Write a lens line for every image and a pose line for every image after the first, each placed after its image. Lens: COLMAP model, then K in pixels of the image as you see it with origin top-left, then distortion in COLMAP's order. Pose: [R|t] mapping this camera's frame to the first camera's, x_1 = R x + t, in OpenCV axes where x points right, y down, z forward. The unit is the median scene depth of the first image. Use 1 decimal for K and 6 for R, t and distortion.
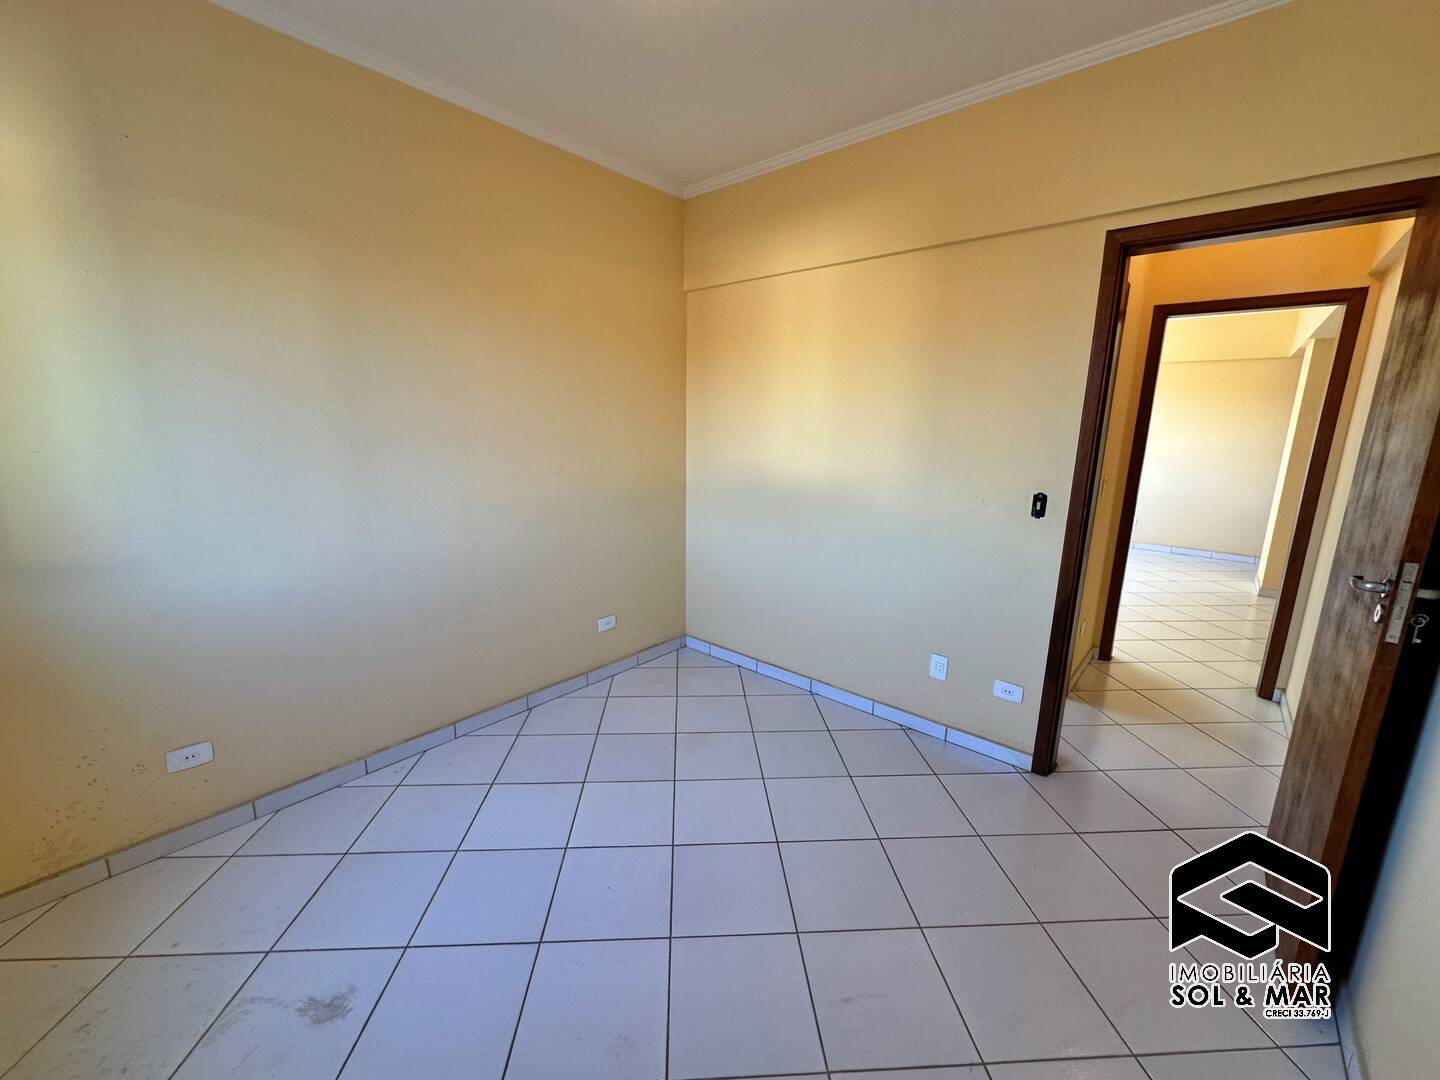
lens RADIAL K [[573.5, 0, 720.0], [0, 573.5, 540.0], [0, 0, 1]] dist [-0.002817, 0.000108]
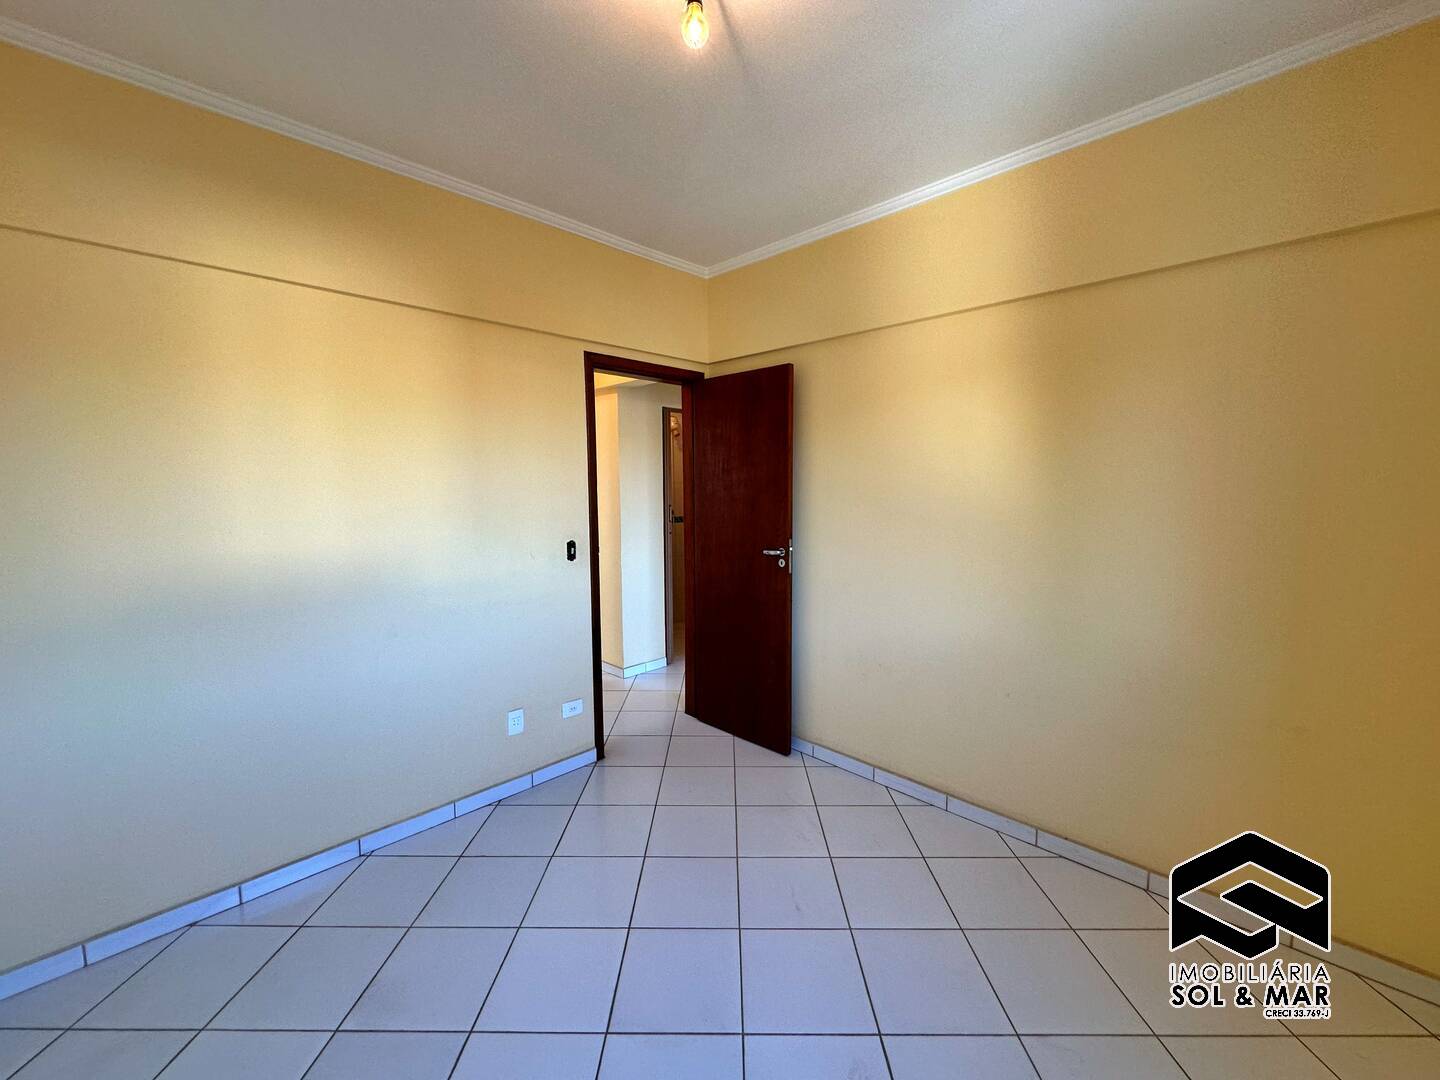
lens RADIAL K [[573.5, 0, 720.0], [0, 573.5, 540.0], [0, 0, 1]] dist [-0.002817, 0.000108]
pose [[0.078923, -0.107935, 0.991020, -0.616793], [0.215302, 0.972504, 0.088772, -0.115521], [-0.973353, 0.206363, 0.099992, 0.518375]]
